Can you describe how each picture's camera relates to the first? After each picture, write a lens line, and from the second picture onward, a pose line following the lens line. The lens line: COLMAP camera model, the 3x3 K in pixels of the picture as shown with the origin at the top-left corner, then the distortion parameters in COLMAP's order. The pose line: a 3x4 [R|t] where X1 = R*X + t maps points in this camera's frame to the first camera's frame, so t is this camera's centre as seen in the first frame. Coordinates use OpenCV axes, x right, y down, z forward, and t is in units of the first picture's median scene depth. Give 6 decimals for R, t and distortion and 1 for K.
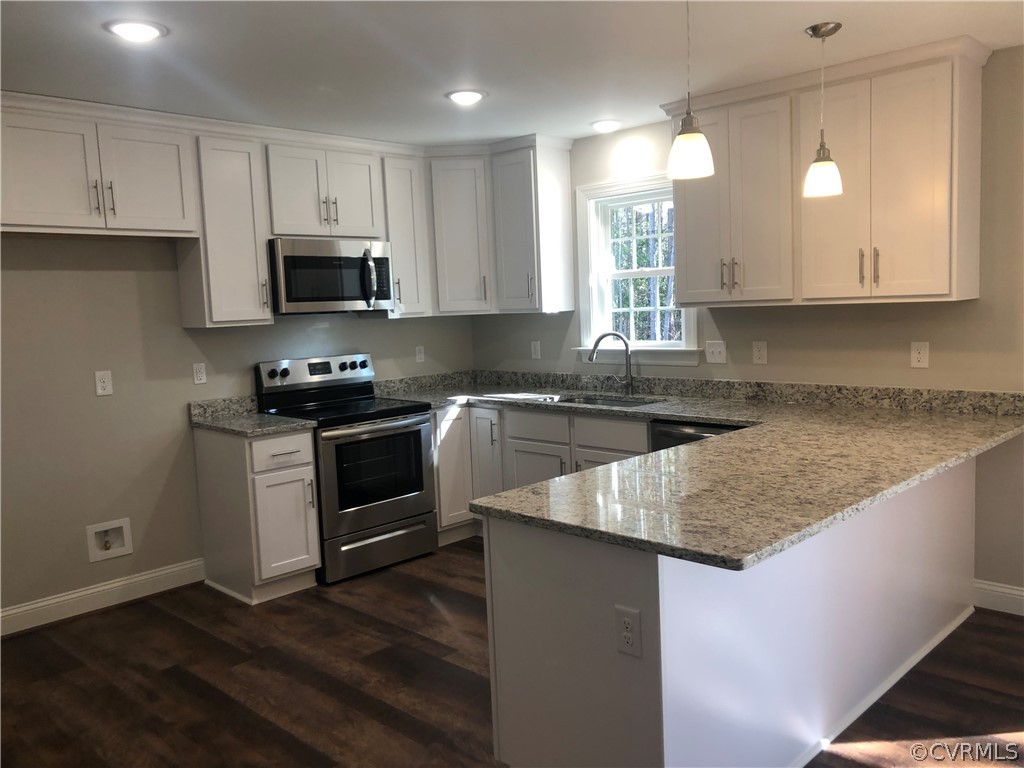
lens RADIAL K [[848.3, 0, 517.3], [0, 848.3, 380.3], [0, 0, 1]] dist [0.006177, -0.002538]
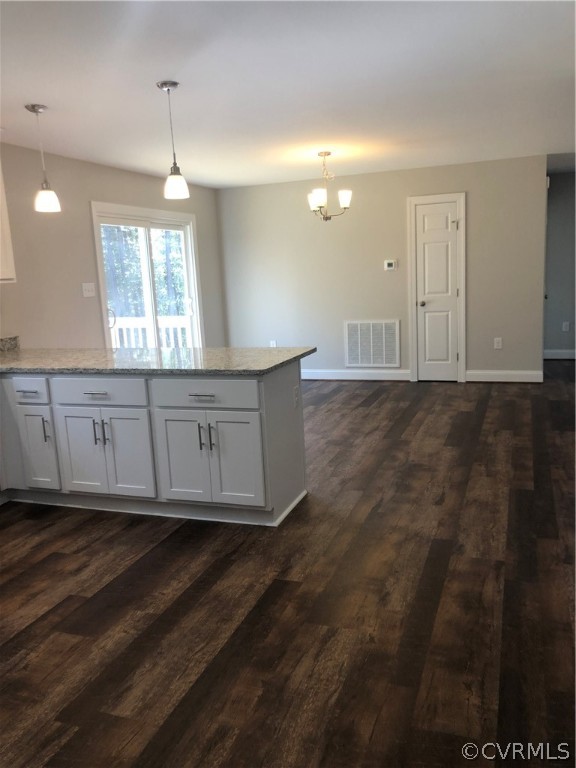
lens RADIAL K [[636.2, 0, 293.3], [0, 636.2, 382.8], [0, 0, 1]] dist [0.006177, -0.002538]
pose [[-0.414422, -0.105326, 0.903970, -0.978924], [0.145528, 0.972830, 0.180066, -0.049094], [-0.898374, 0.206176, -0.387834, 1.117091]]
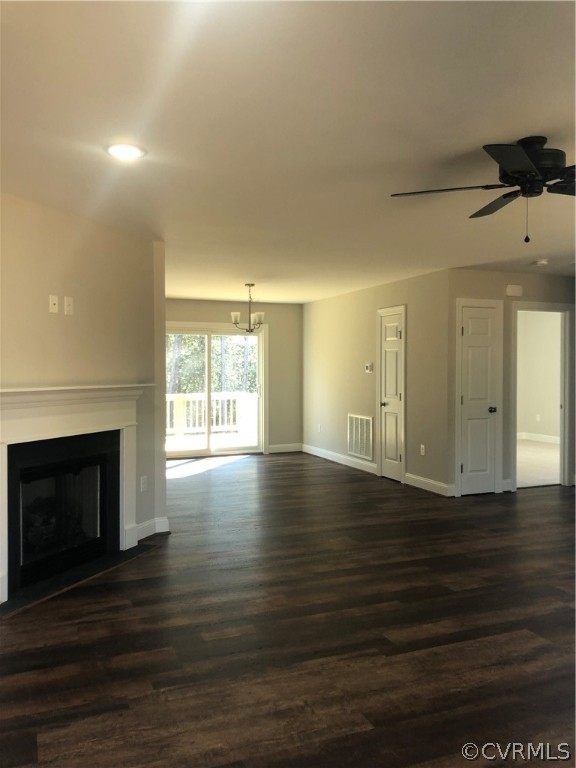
lens RADIAL K [[636.2, 0, 287.8], [0, 636.2, 383.1], [0, 0, 1]] dist [0.006177, -0.002538]
pose [[0.390405, 0.021220, 0.920399, -1.007564], [0.056653, 0.997286, -0.047023, -0.037321], [-0.918898, 0.070501, 0.388143, 1.008382]]
